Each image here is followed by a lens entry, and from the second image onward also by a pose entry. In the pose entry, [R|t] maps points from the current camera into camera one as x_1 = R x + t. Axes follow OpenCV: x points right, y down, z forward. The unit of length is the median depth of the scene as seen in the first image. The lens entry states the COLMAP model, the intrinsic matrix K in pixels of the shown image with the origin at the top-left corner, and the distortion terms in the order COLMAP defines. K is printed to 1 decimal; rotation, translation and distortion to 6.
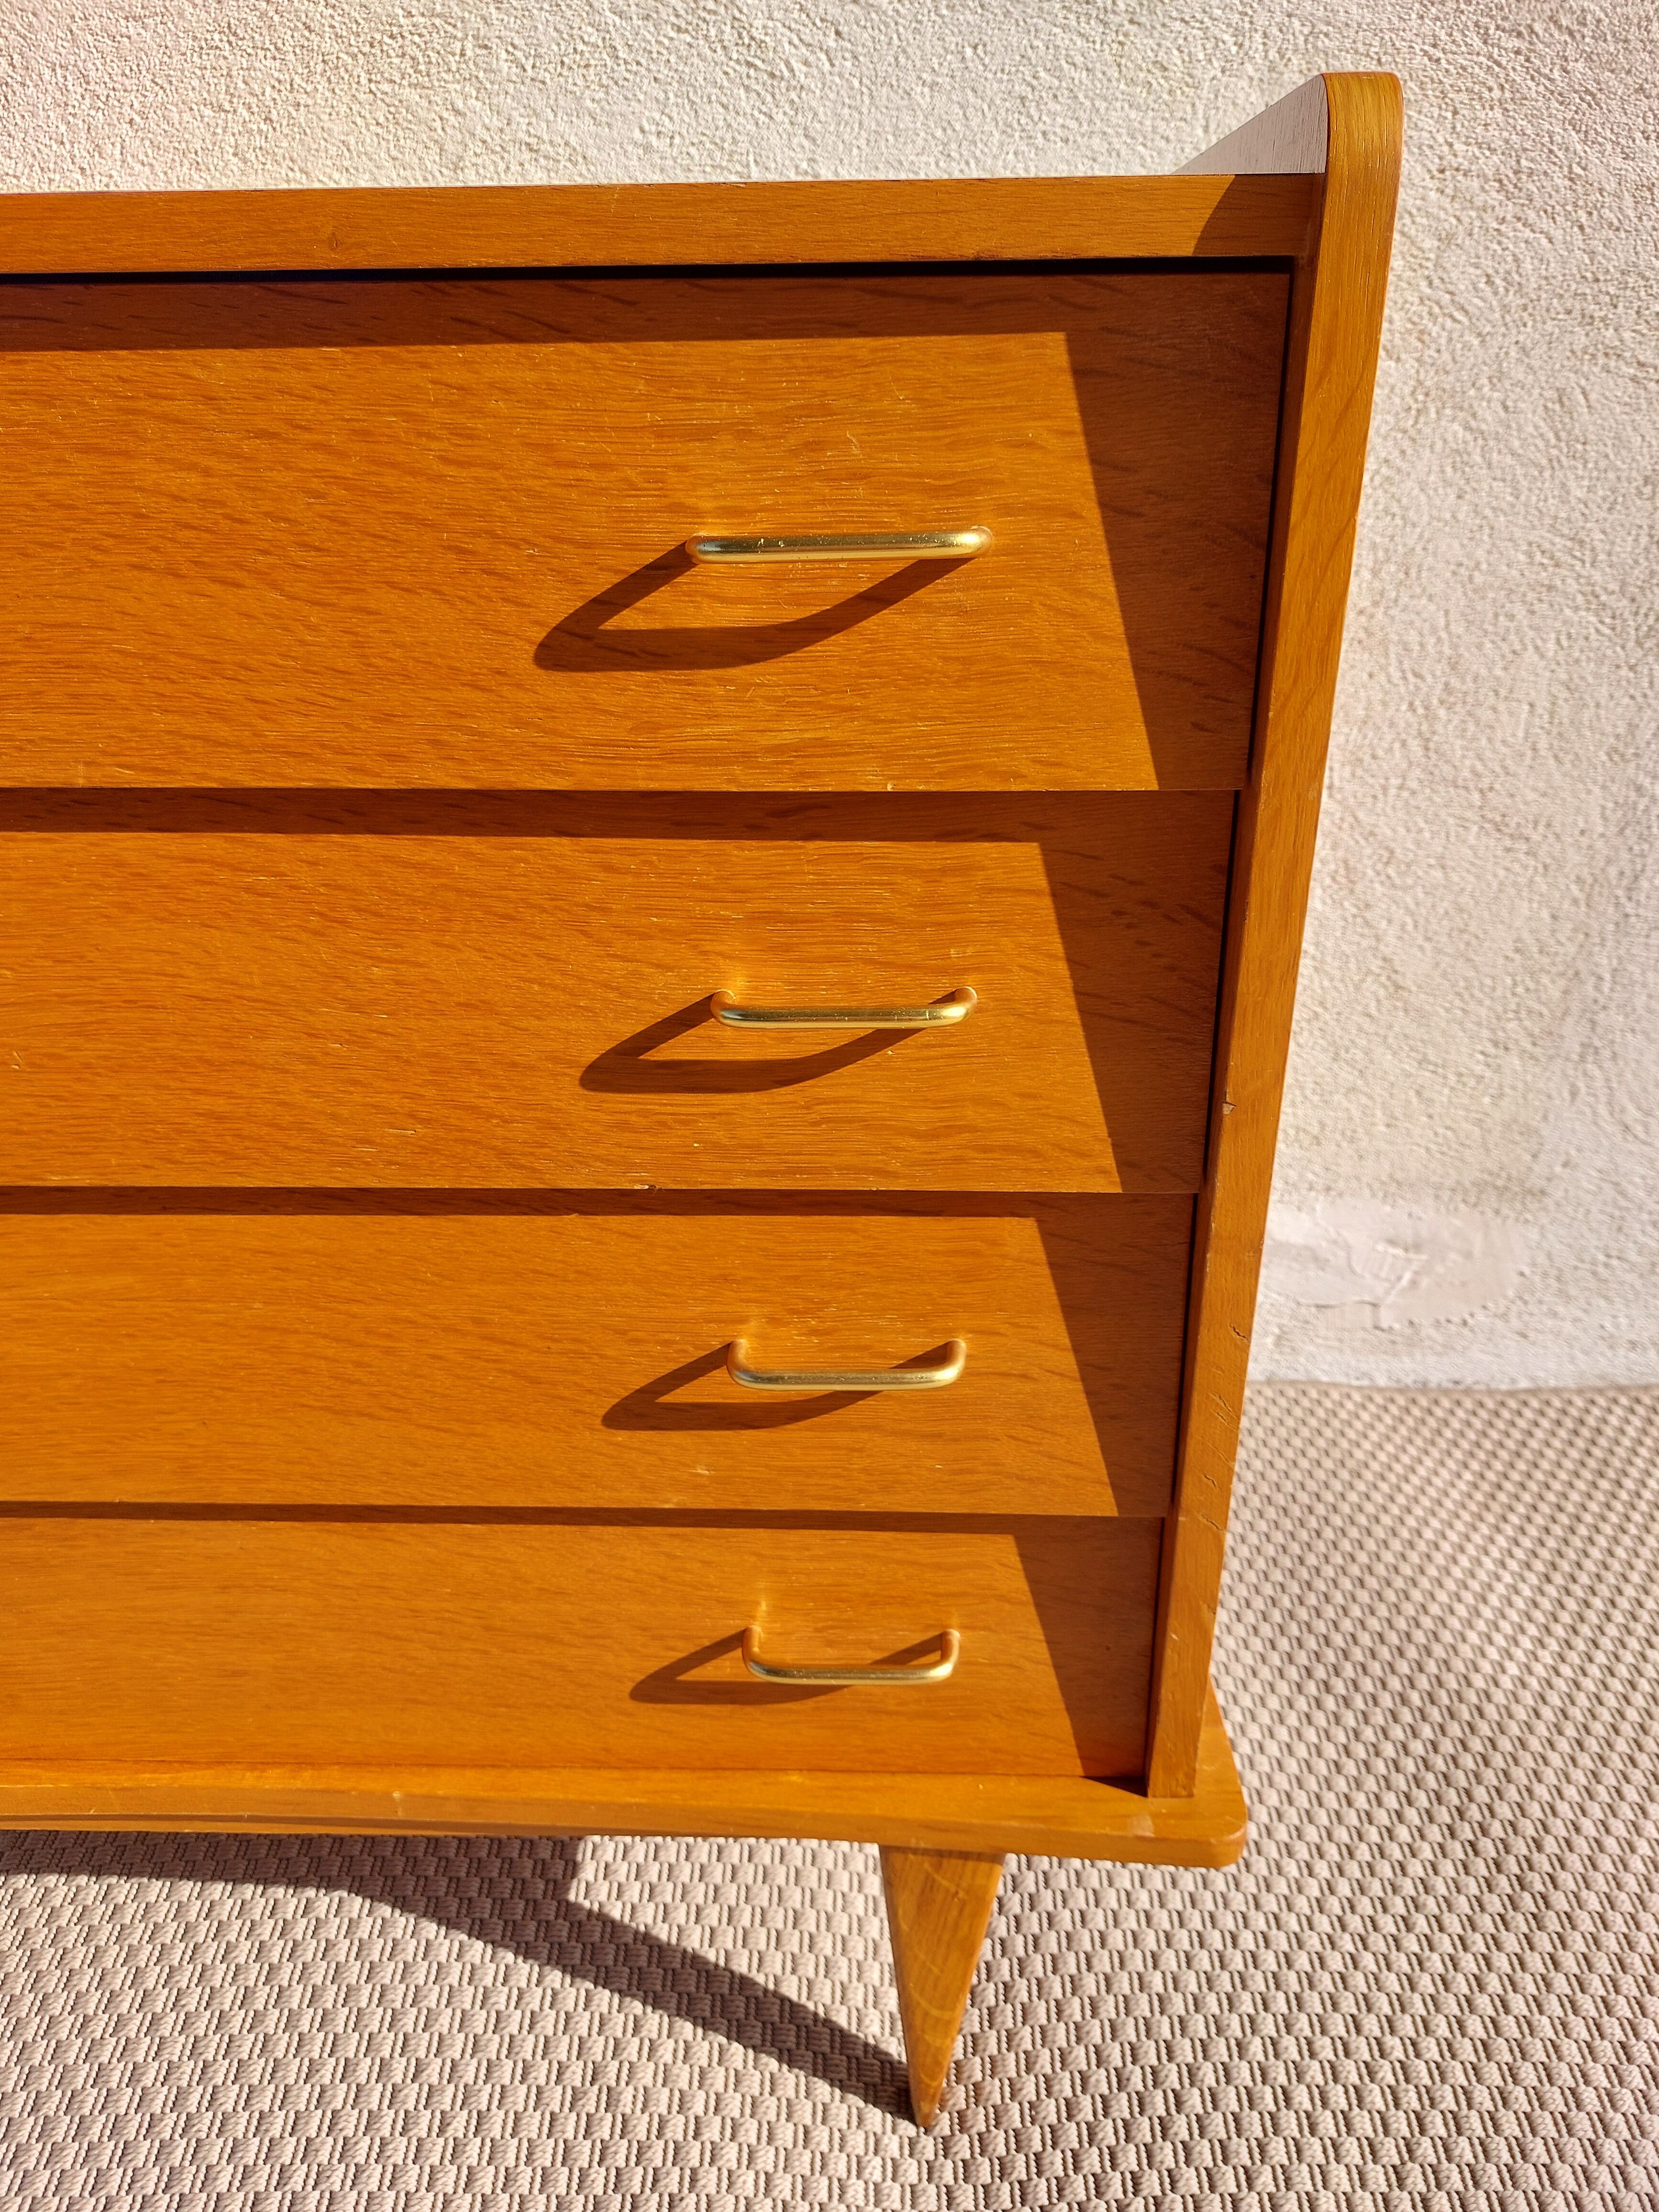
lens RADIAL K [[1645.6, 0, 857.9], [0, 1645.6, 1121.6], [0, 0, 1]] dist [0.046547, -0.064454]
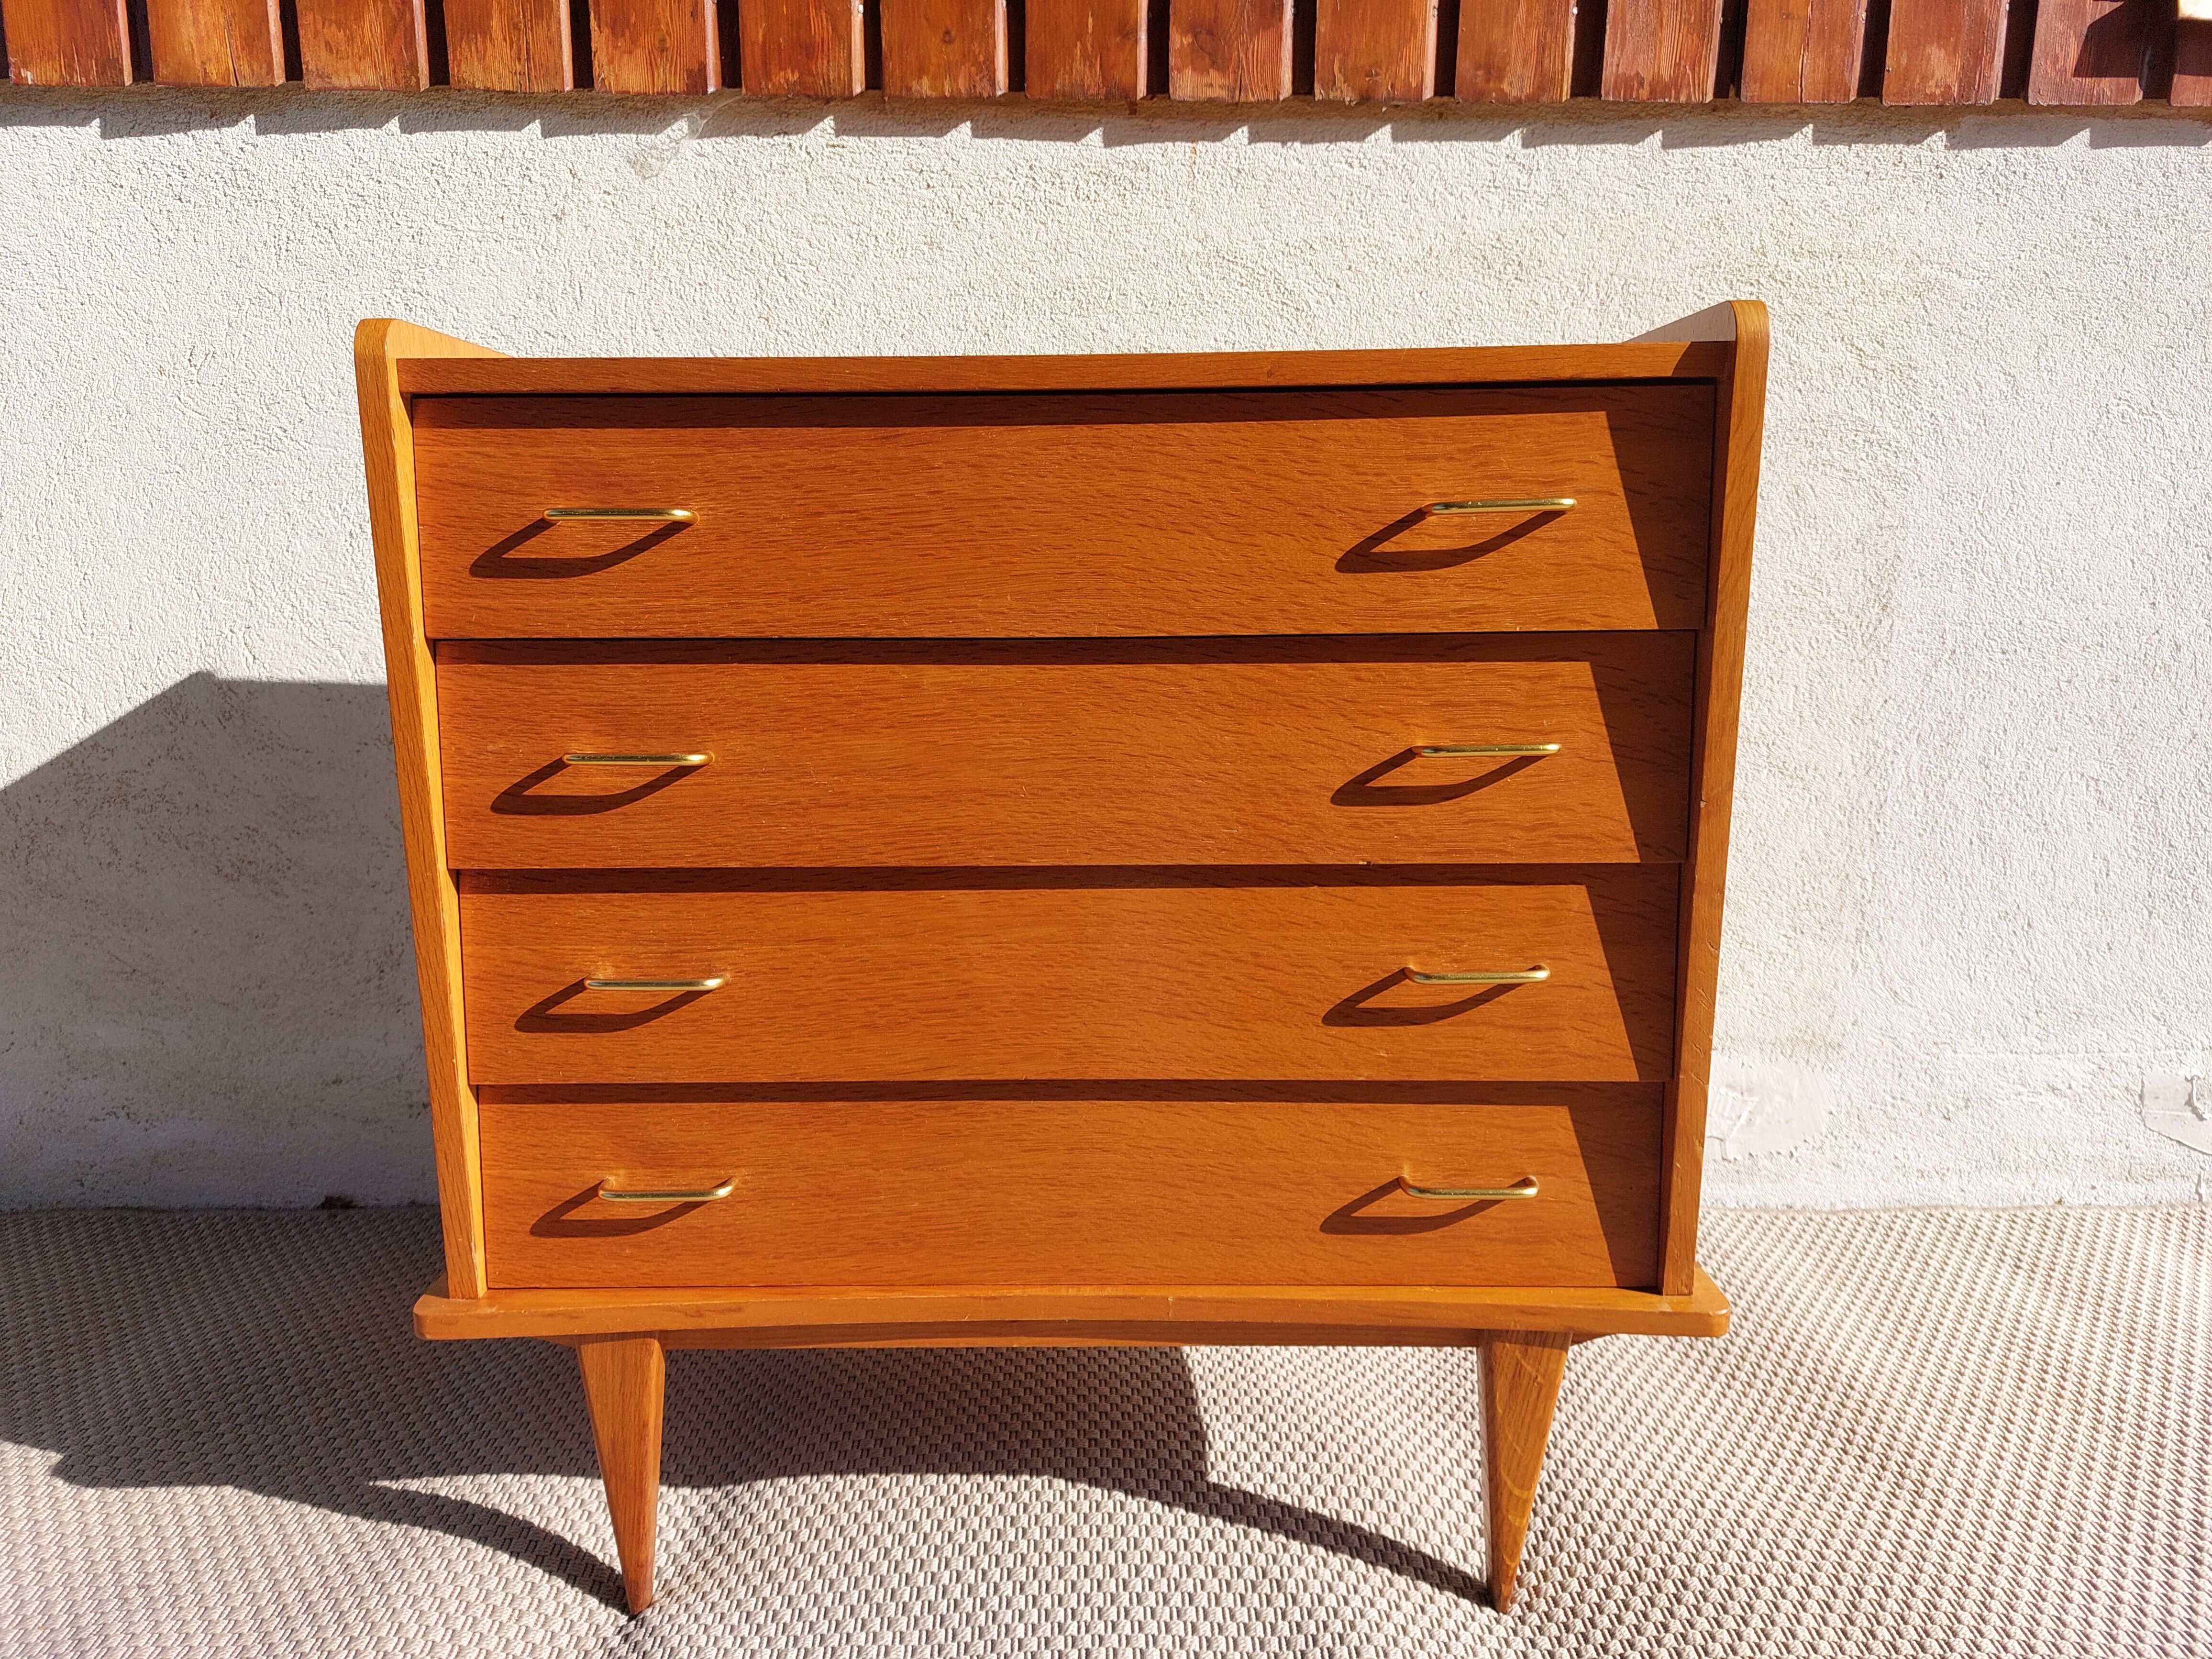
lens RADIAL K [[1645.6, 0, 1078.7], [0, 1645.6, 832.9], [0, 0, 1]] dist [0.046547, -0.064454]
pose [[0.999955, -0.004880, 0.008085, -0.324162], [0.006796, 0.966326, -0.257231, 0.331306], [-0.006557, 0.257274, 0.966316, -0.511706]]
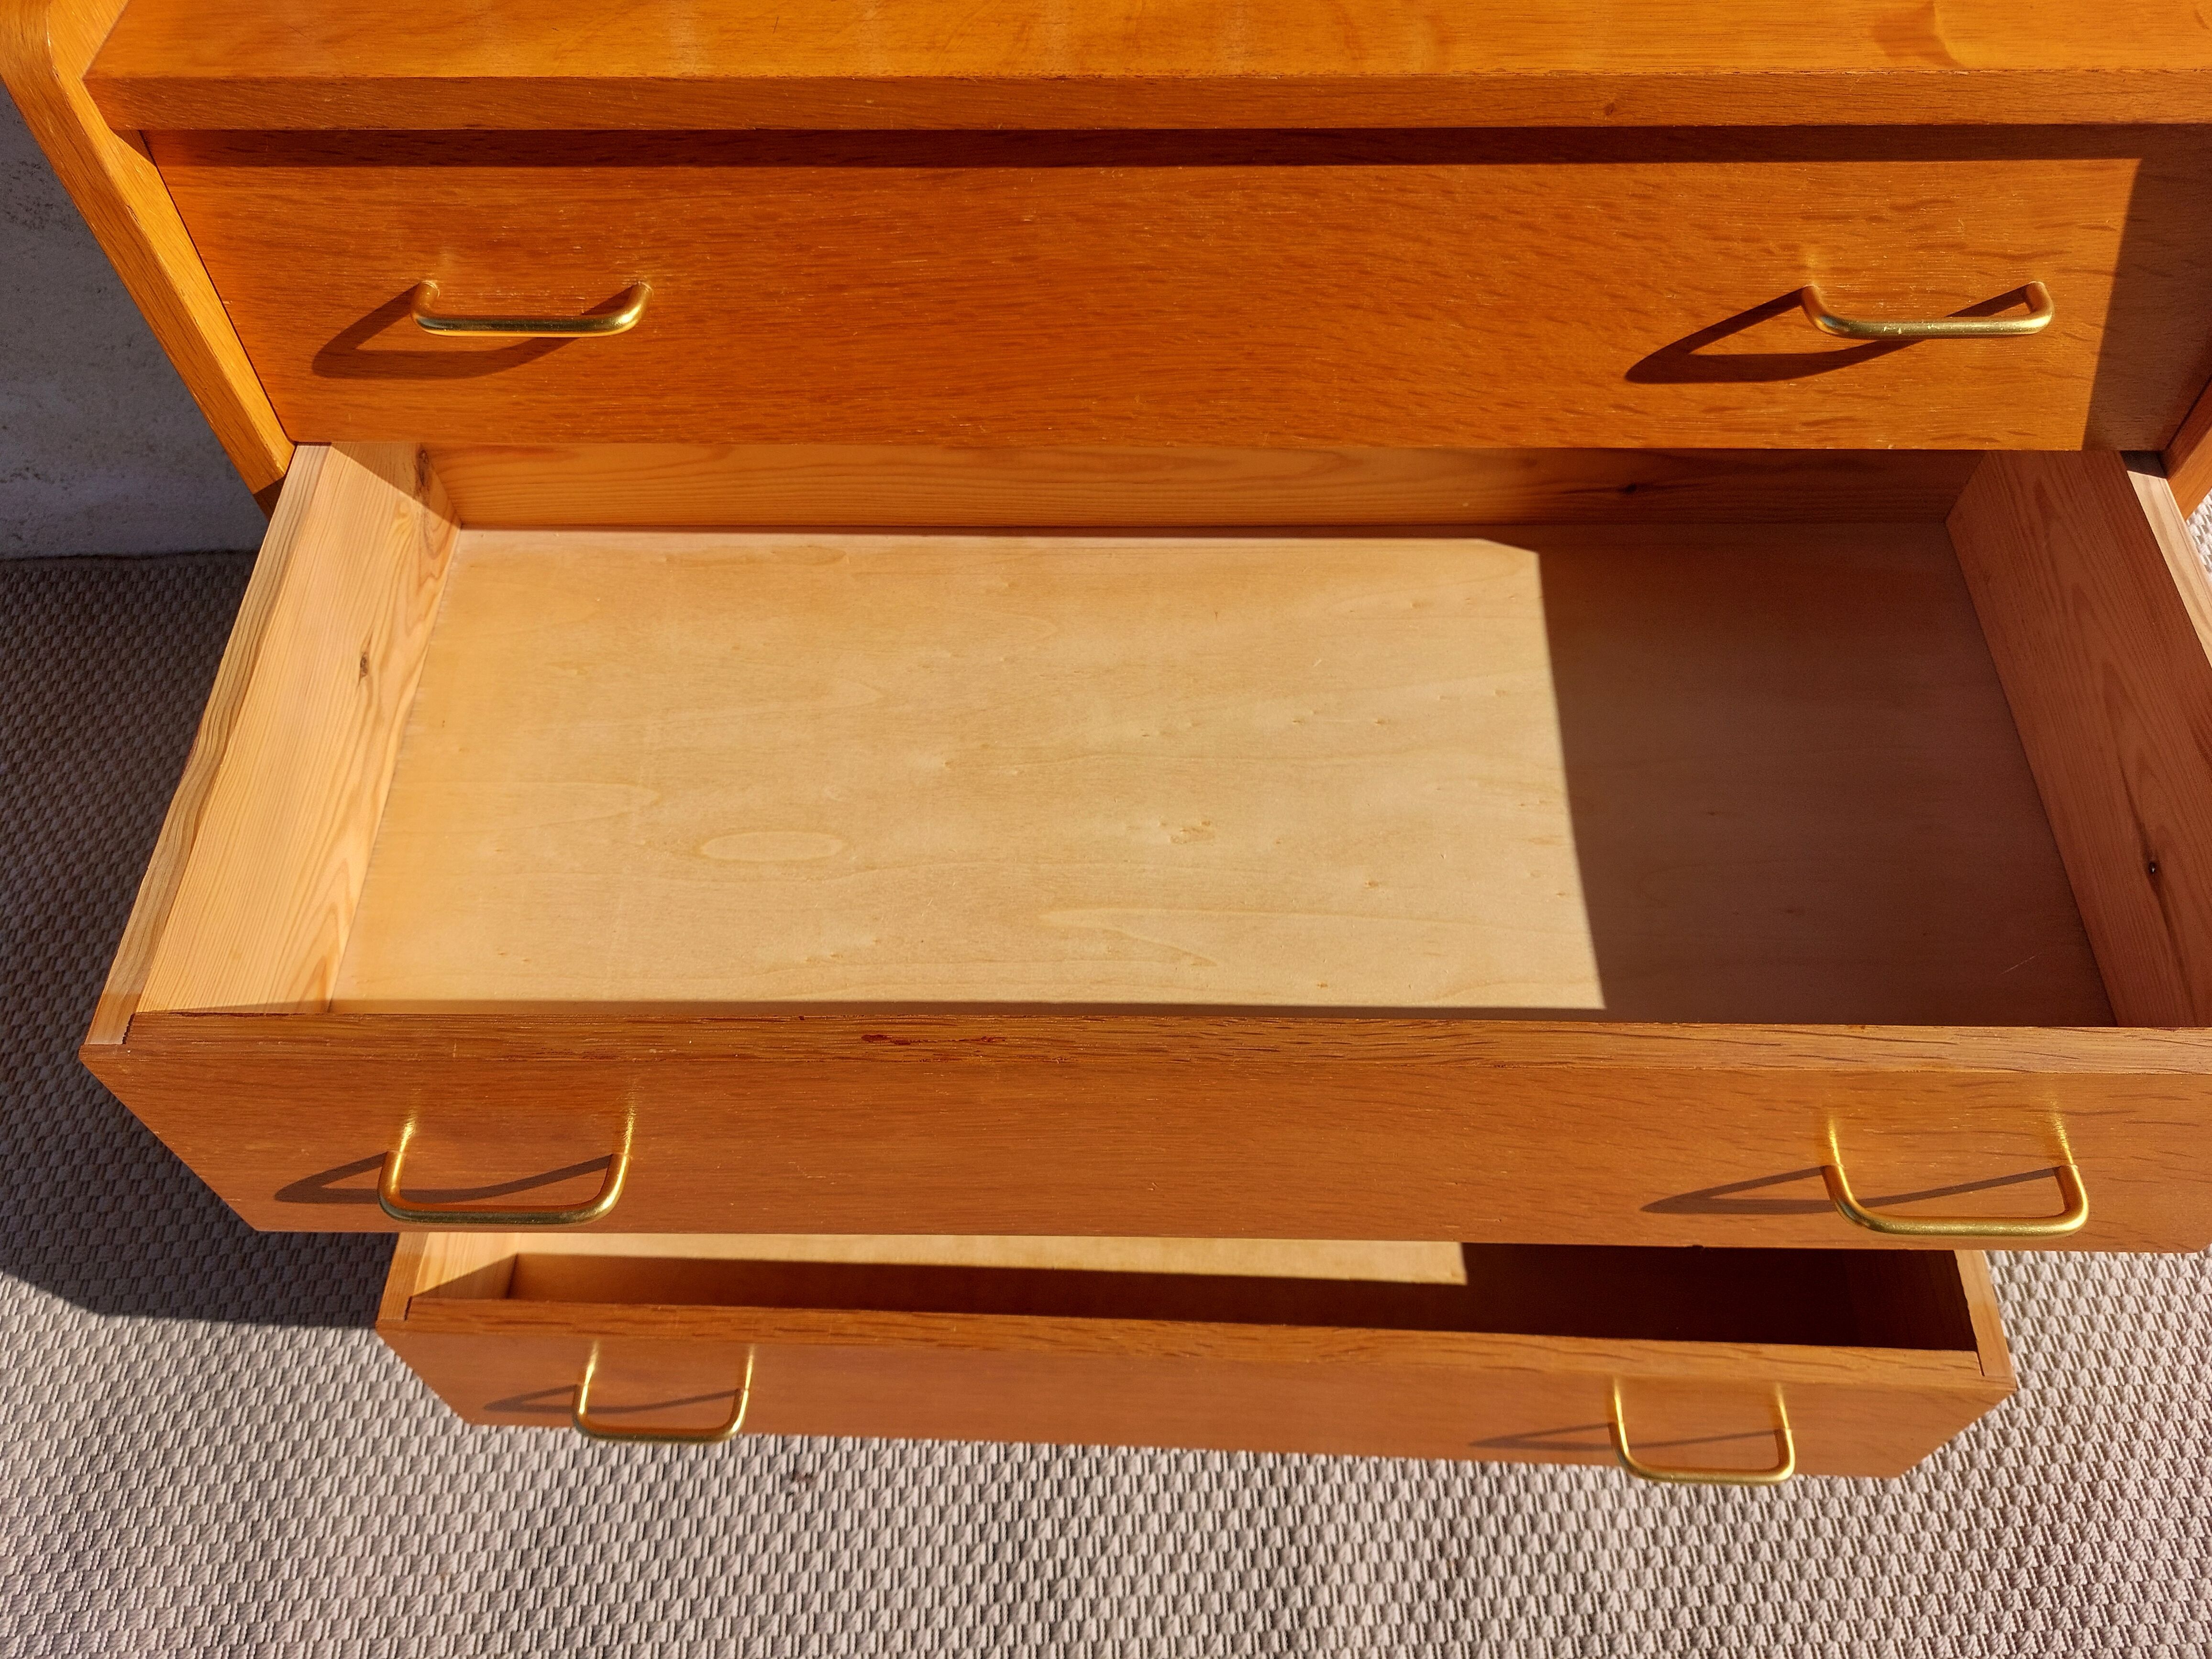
lens RADIAL K [[1645.6, 0, 1072.4], [0, 1645.6, 845.5], [0, 0, 1]] dist [0.046547, -0.064454]
pose [[0.999919, -0.006728, -0.010841, -0.390643], [0.011233, 0.867166, 0.497892, -0.373651], [0.006051, -0.497973, 0.867171, -0.189317]]
